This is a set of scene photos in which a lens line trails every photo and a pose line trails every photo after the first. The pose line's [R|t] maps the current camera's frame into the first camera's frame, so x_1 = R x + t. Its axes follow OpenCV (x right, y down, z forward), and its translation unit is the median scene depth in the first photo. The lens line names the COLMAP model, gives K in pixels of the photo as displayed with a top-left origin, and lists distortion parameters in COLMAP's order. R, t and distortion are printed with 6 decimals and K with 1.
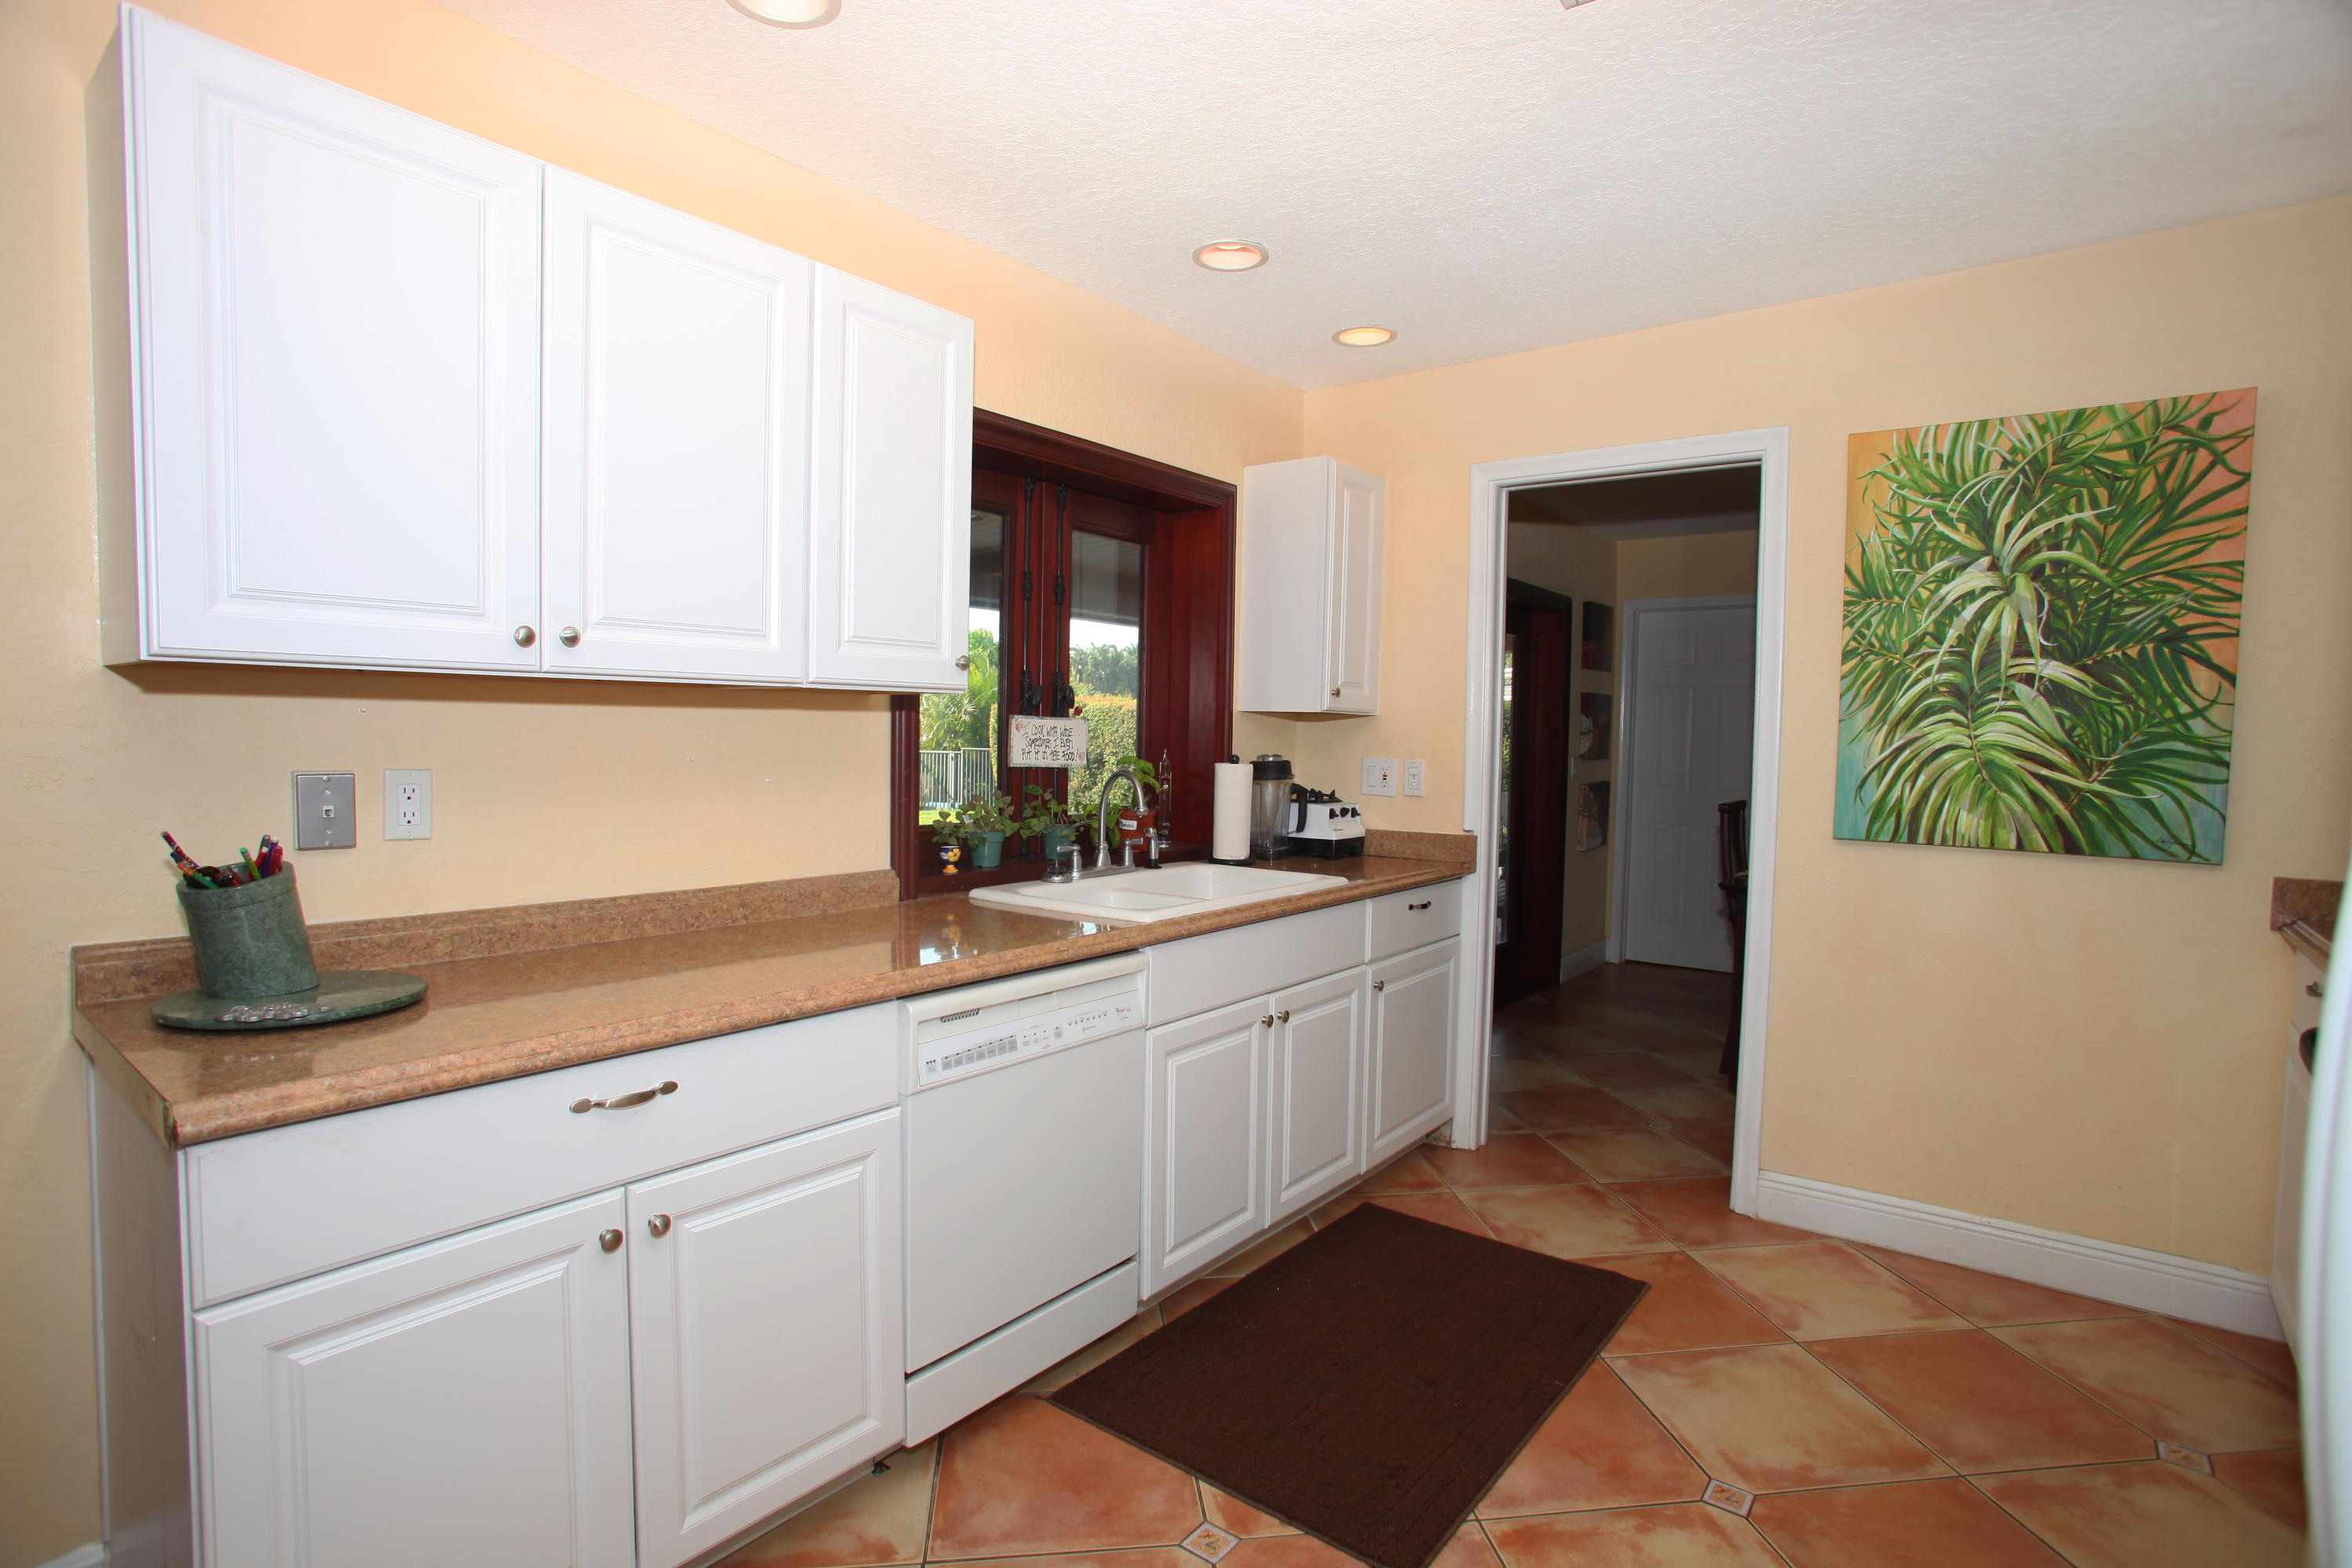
lens RADIAL K [[1149.8, 0, 1174.9], [0, 1149.8, 793.3], [0, 0, 1]] dist [-0.078872, 0.039355]
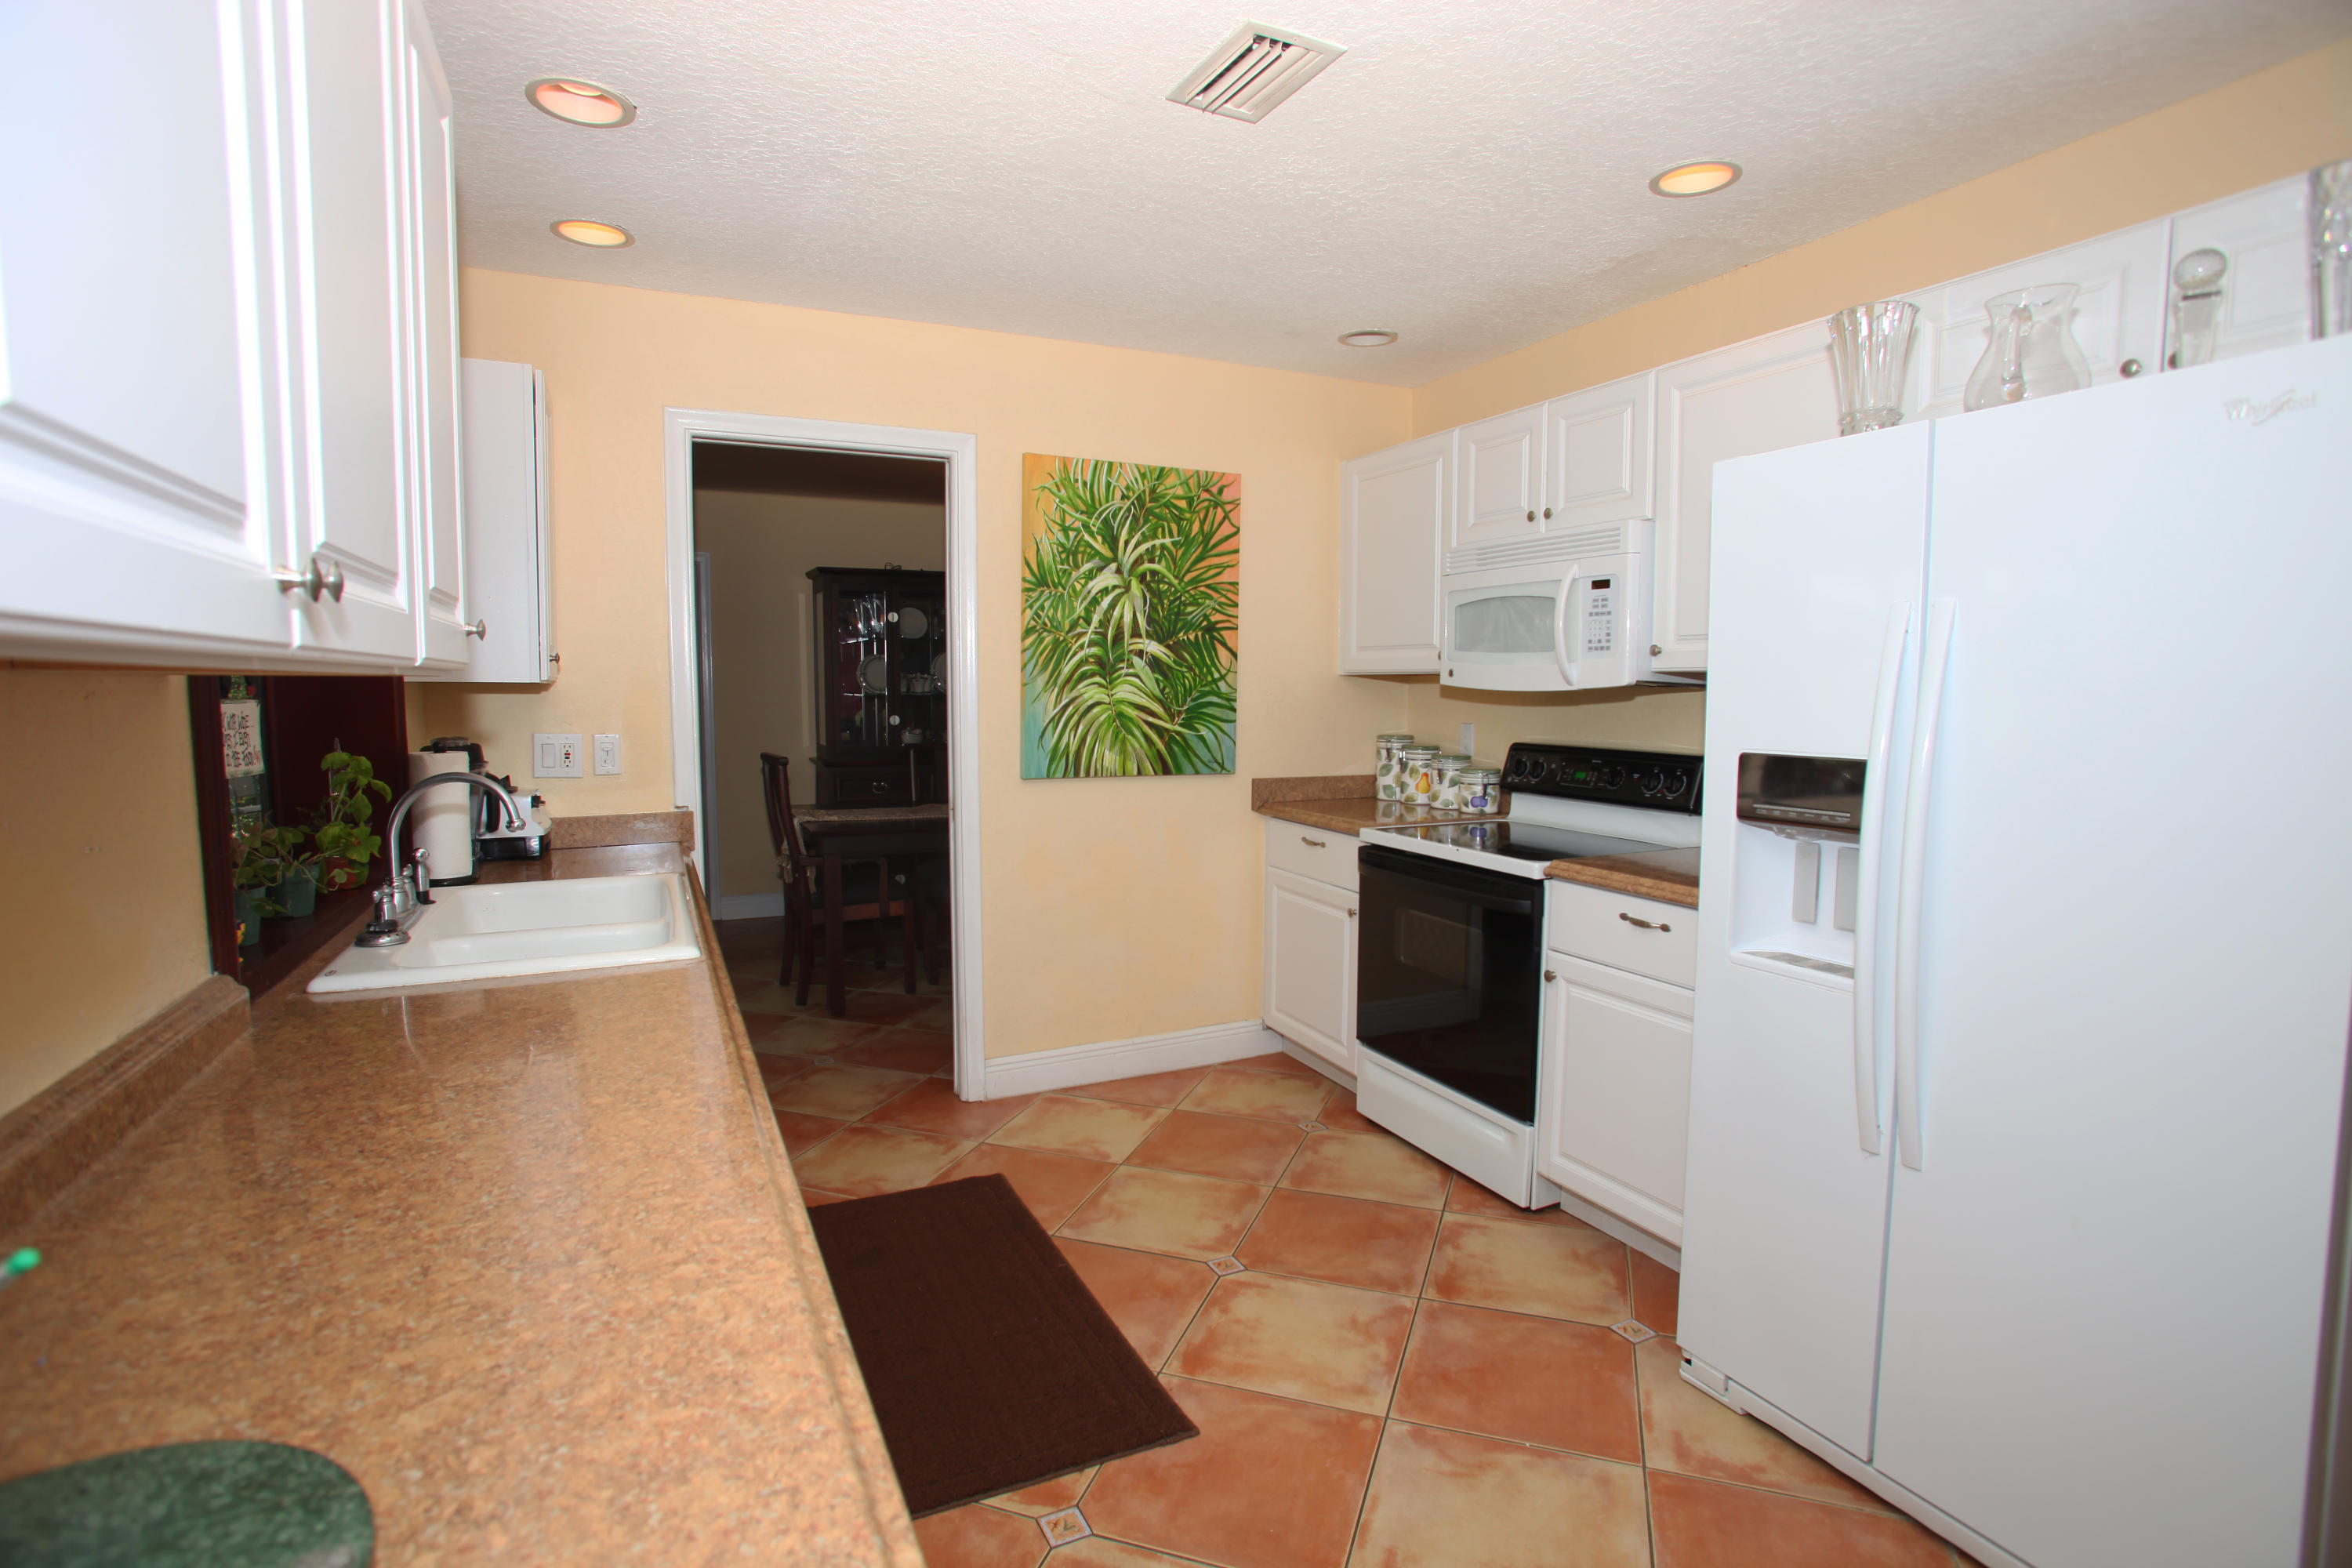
lens RADIAL K [[1149.8, 0, 1174.9], [0, 1149.8, 793.3], [0, 0, 1]] dist [-0.078872, 0.039355]
pose [[0.443976, -0.098151, 0.890647, -0.524588], [0.053525, 0.995113, 0.082982, -0.045129], [-0.894438, 0.010829, 0.447060, 0.314342]]
